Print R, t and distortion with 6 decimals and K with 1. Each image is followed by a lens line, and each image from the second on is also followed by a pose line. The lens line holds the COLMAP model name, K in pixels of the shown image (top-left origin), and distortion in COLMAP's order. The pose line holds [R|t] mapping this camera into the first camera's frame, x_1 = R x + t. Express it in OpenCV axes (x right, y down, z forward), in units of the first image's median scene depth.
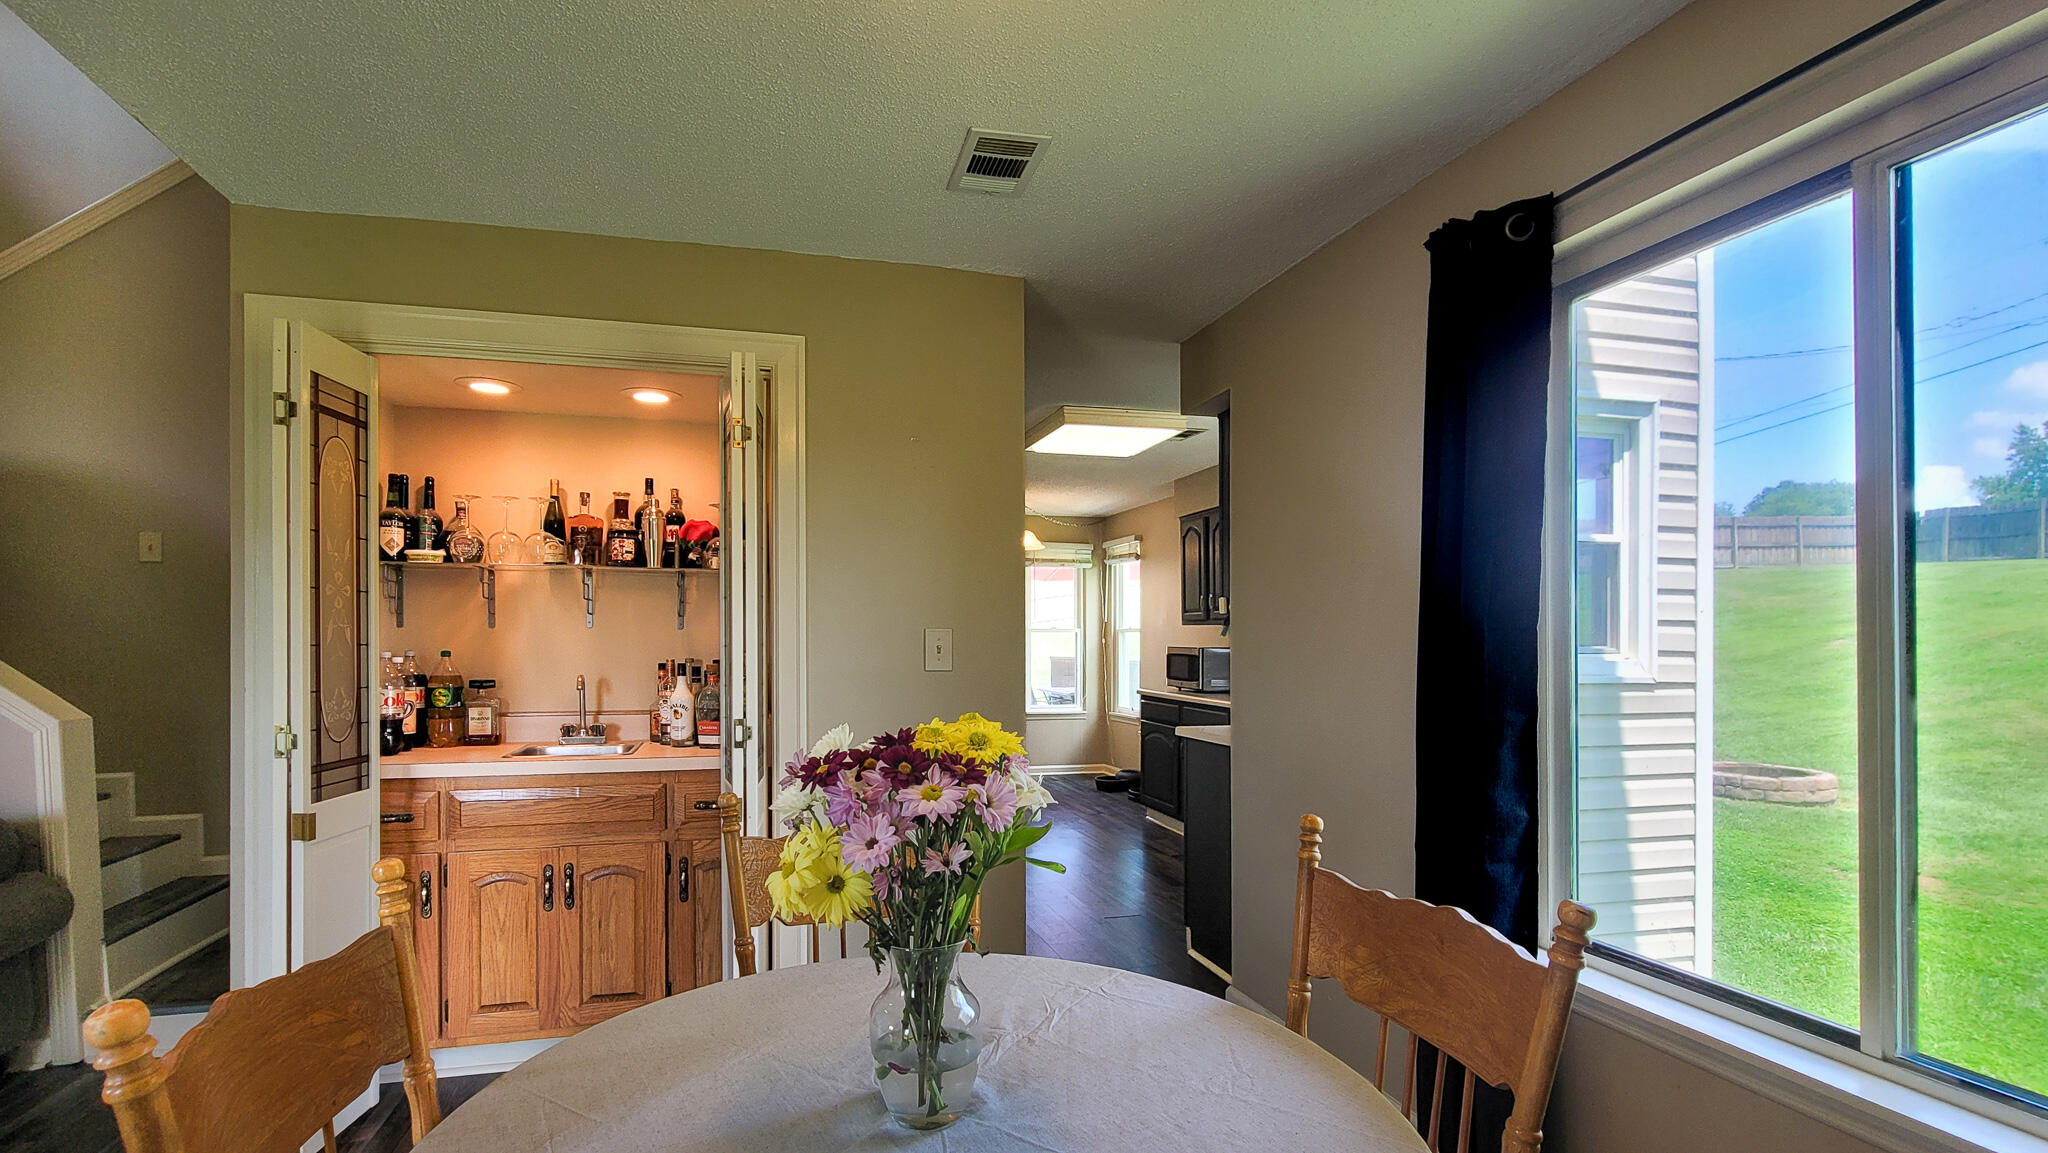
lens RADIAL K [[811.5, 0, 1017.0], [0, 811.5, 640.7], [0, 0, 1]] dist [-0.001561, -0.000441]
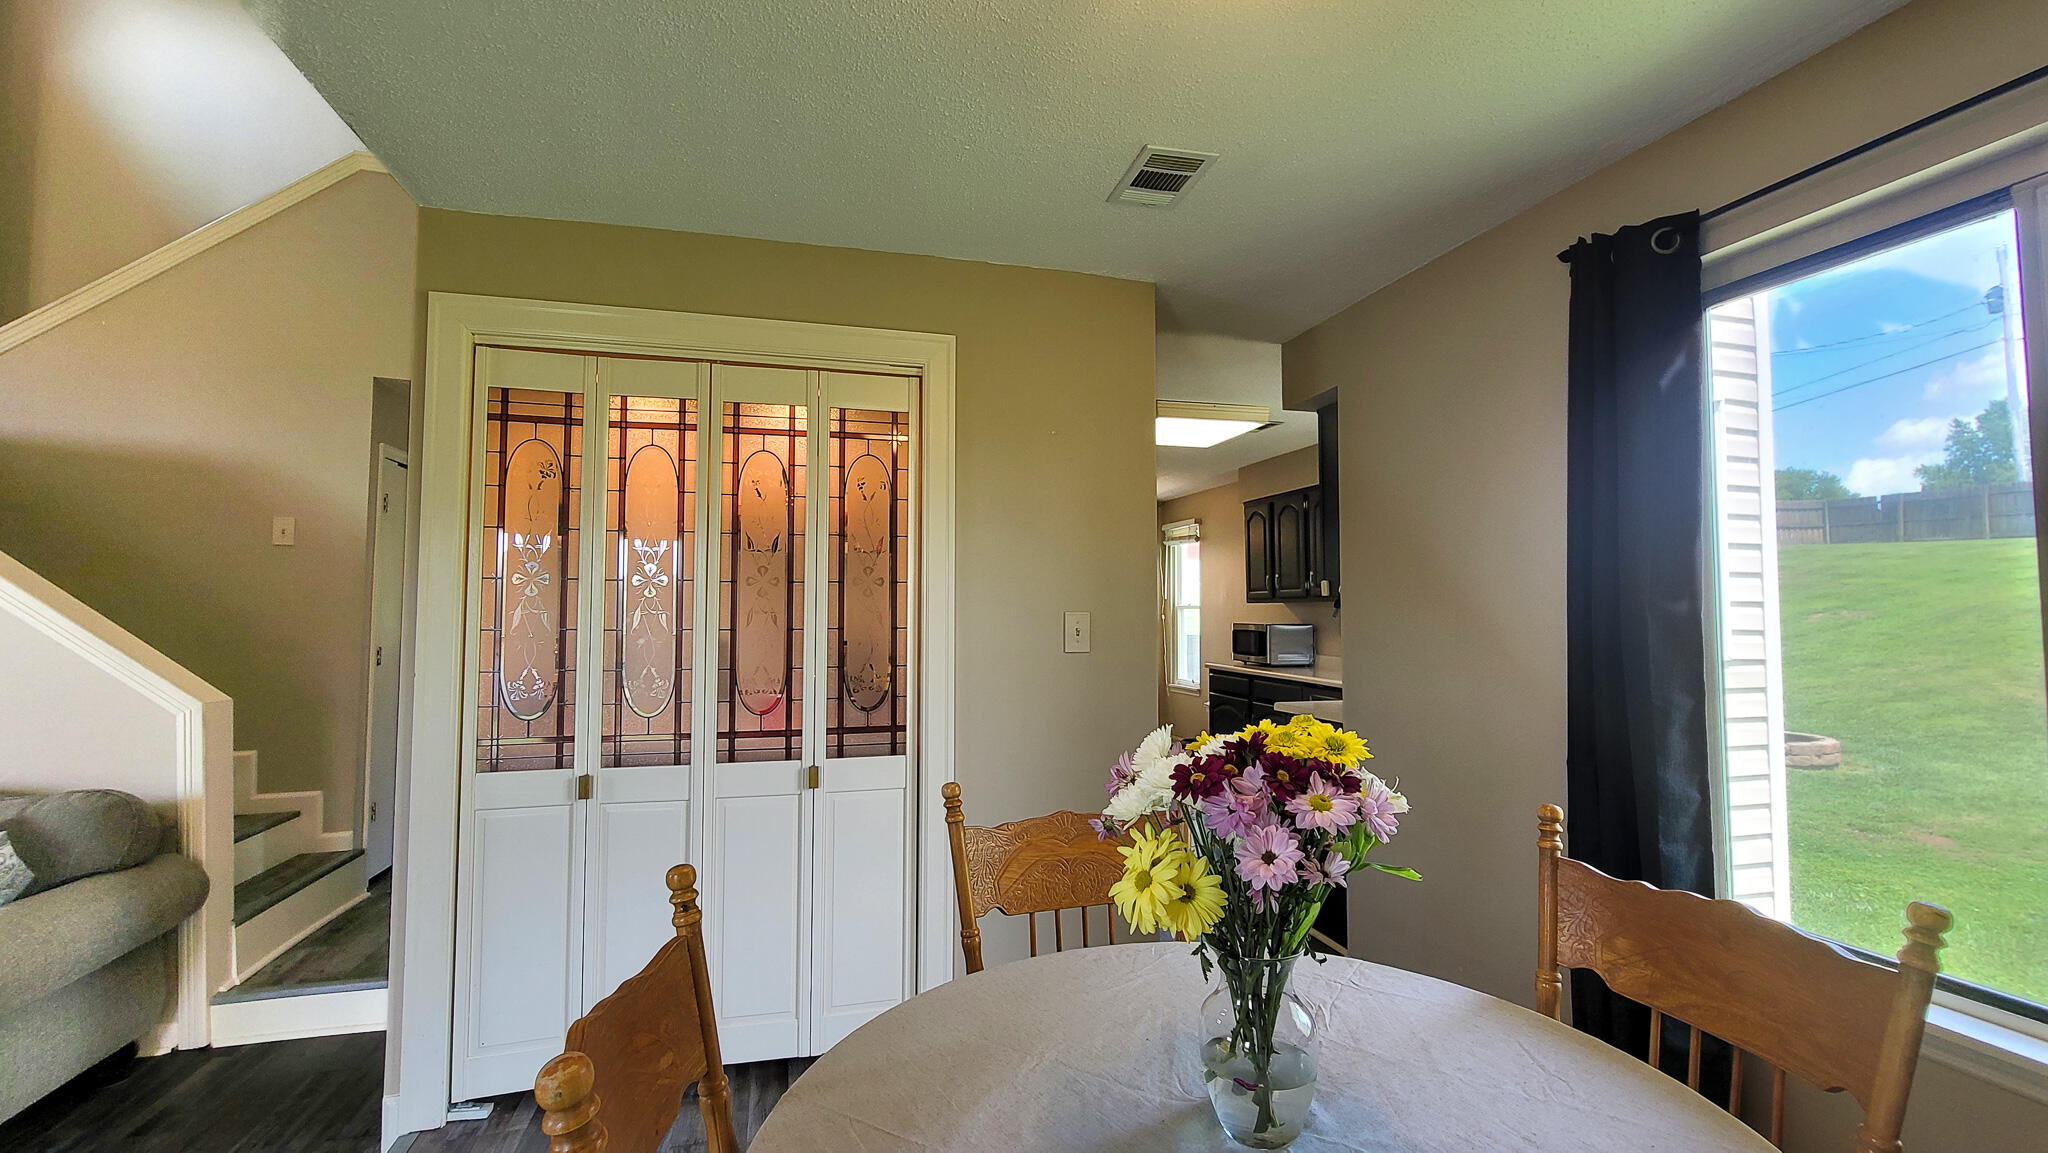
lens RADIAL K [[747.1, 0, 1024.0], [0, 747.1, 576.5], [0, 0, 1]] dist [0.000204, -0.001903]
pose [[0.999771, -0.000487, 0.021384, -0.166818], [0.001447, 0.998990, -0.044900, -0.015599], [-0.021341, 0.044921, 0.998763, 0.033912]]
